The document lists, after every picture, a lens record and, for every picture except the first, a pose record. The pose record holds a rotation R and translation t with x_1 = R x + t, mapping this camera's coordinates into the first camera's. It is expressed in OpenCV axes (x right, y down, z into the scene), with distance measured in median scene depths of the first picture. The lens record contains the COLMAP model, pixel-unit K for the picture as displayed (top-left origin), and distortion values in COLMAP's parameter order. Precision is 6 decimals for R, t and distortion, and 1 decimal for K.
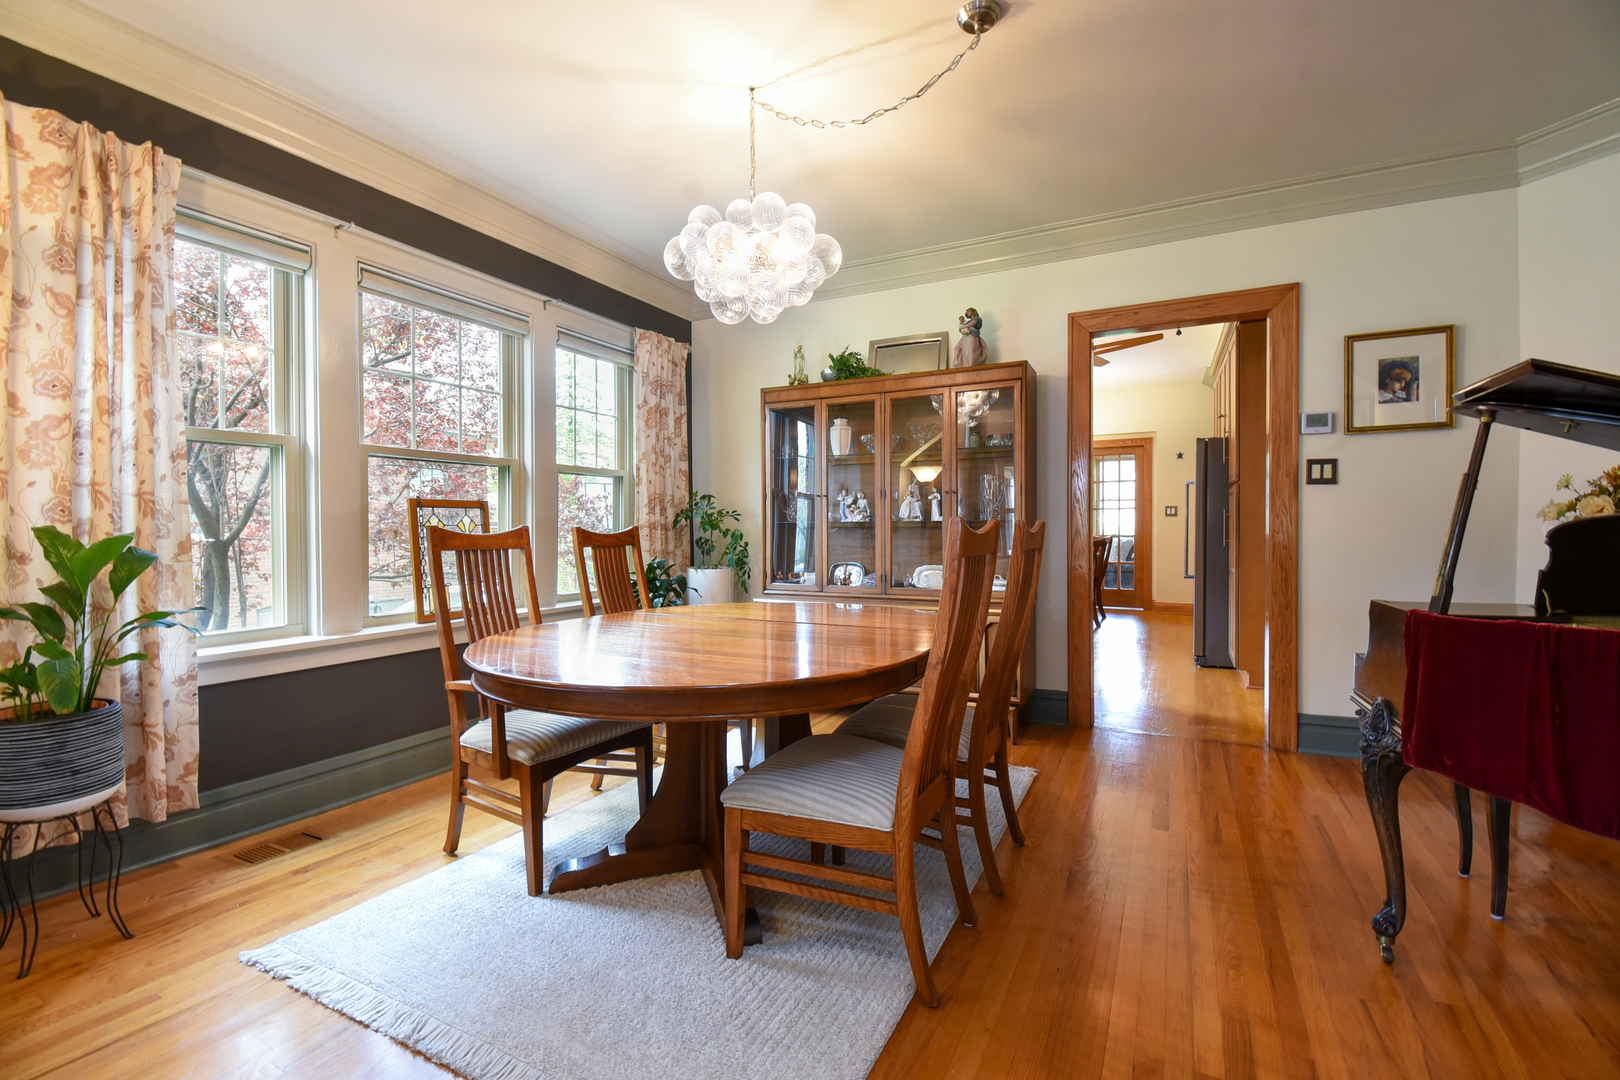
lens RADIAL K [[718.2, 0, 810.0], [0, 718.2, 540.0], [0, 0, 1]] dist [0.026706, -0.029303]
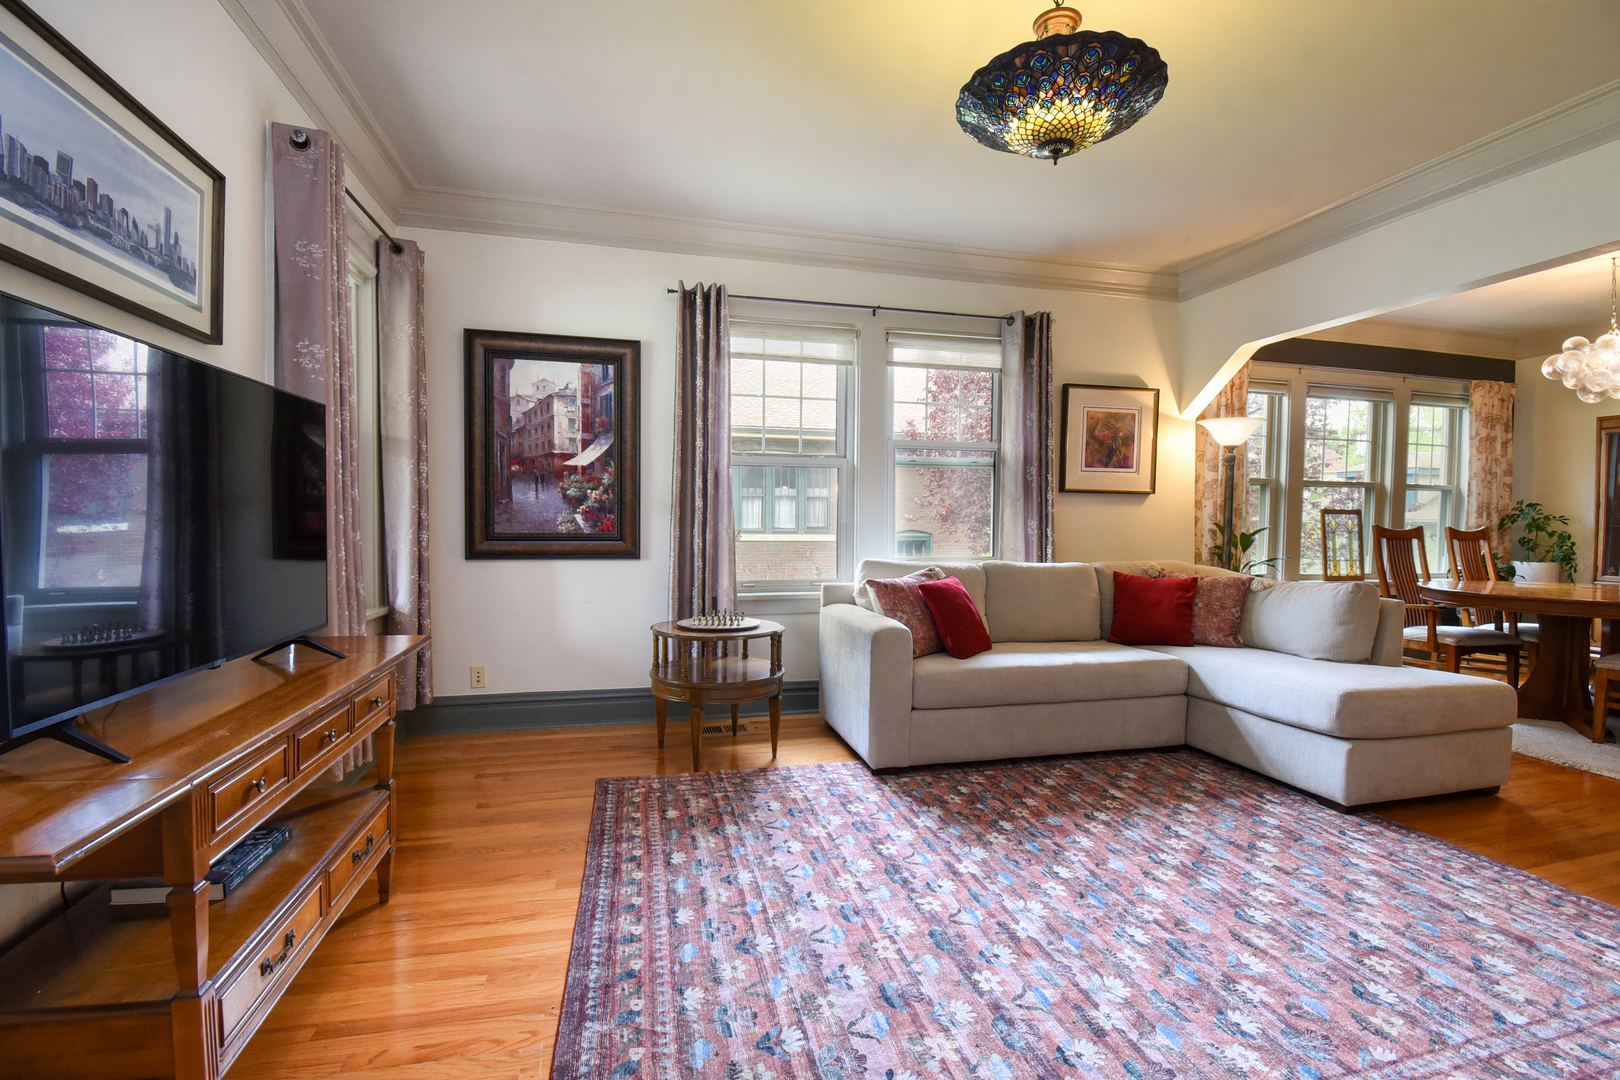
lens RADIAL K [[718.2, 0, 810.0], [0, 718.2, 540.0], [0, 0, 1]] dist [0.026706, -0.029303]
pose [[0.659086, 0.029137, -0.751503, -0.037489], [-0.028364, 0.999501, 0.013876, 0.020845], [0.751532, 0.012170, 0.659584, -0.812611]]
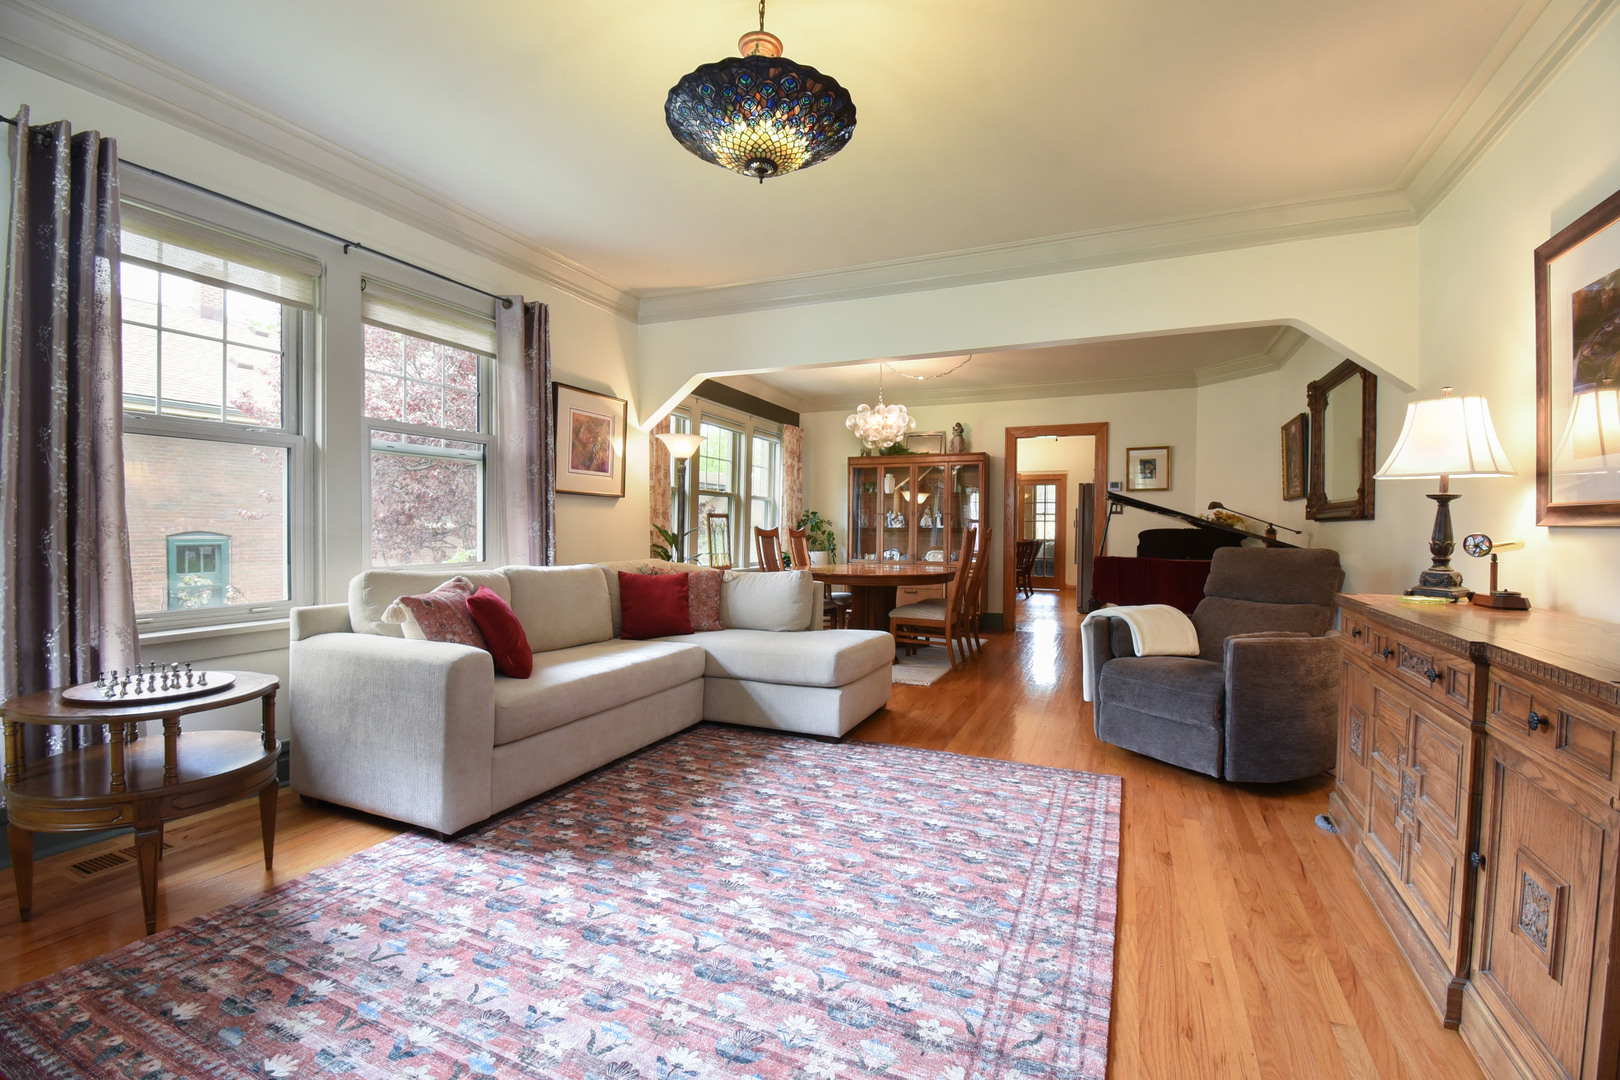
lens RADIAL K [[704.0, 0, 810.0], [0, 704.0, 540.0], [0, 0, 1]] dist [0.023736, -0.026668]
pose [[0.998597, 0.014872, 0.050820, -0.260216], [-0.014556, 0.999872, -0.006590, 0.023543], [-0.050912, 0.005841, 0.998686, -0.861015]]
